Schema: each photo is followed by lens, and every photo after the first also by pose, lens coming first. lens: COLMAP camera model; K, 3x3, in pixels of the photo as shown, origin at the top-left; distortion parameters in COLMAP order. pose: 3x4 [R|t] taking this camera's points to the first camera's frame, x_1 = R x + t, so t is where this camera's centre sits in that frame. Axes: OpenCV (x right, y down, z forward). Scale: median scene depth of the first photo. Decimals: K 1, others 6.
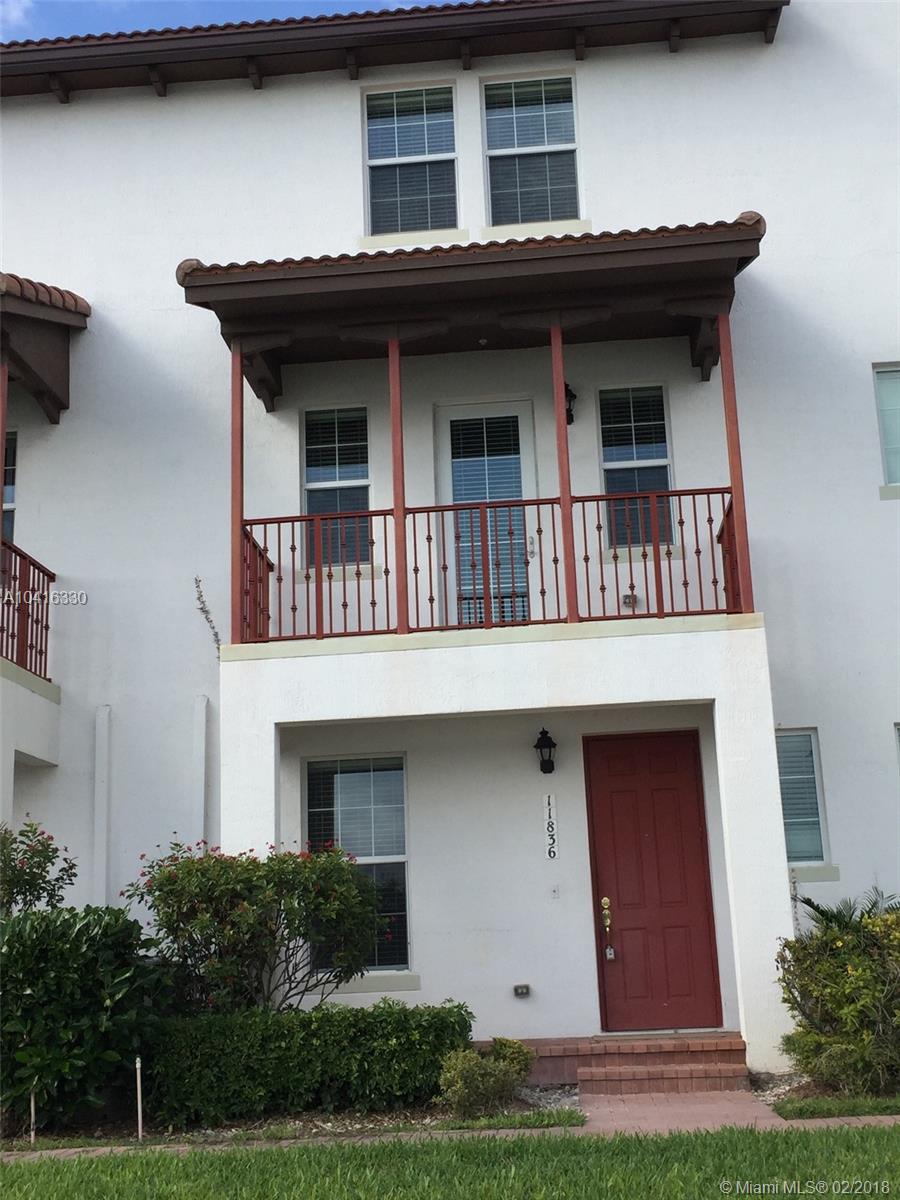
lens RADIAL K [[1486.3, 0, 450.0], [0, 1486.3, 600.0], [0, 0, 1]] dist [-0.248454, 0.051582]
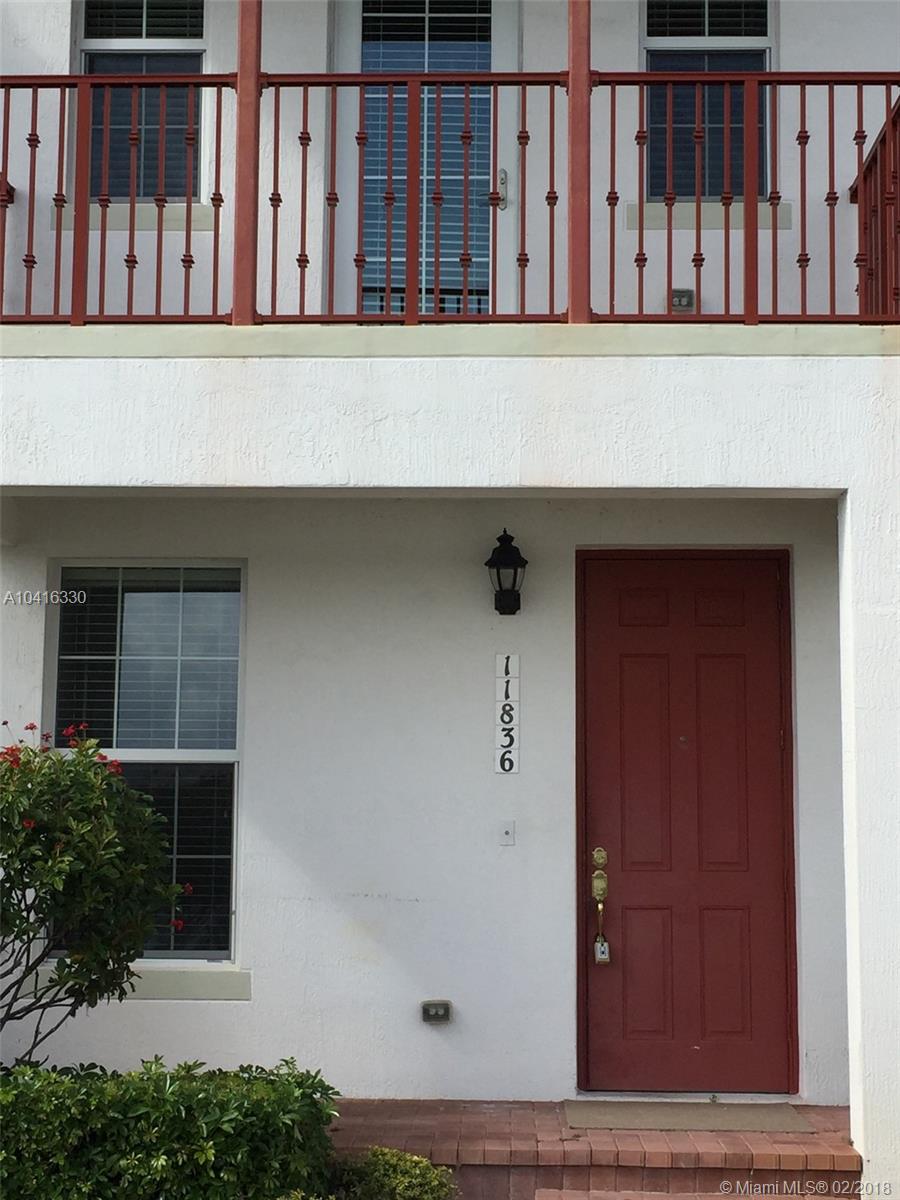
lens RADIAL K [[1953.0, 0, 454.4], [0, 1953.0, 620.7], [0, 0, 1]] dist [1.088433, 0.033879]
pose [[0.997253, 0.055459, 0.049093, 0.011301], [-0.061266, 0.990136, 0.126003, 0.029396], [-0.041621, -0.128665, 0.990814, 0.281743]]
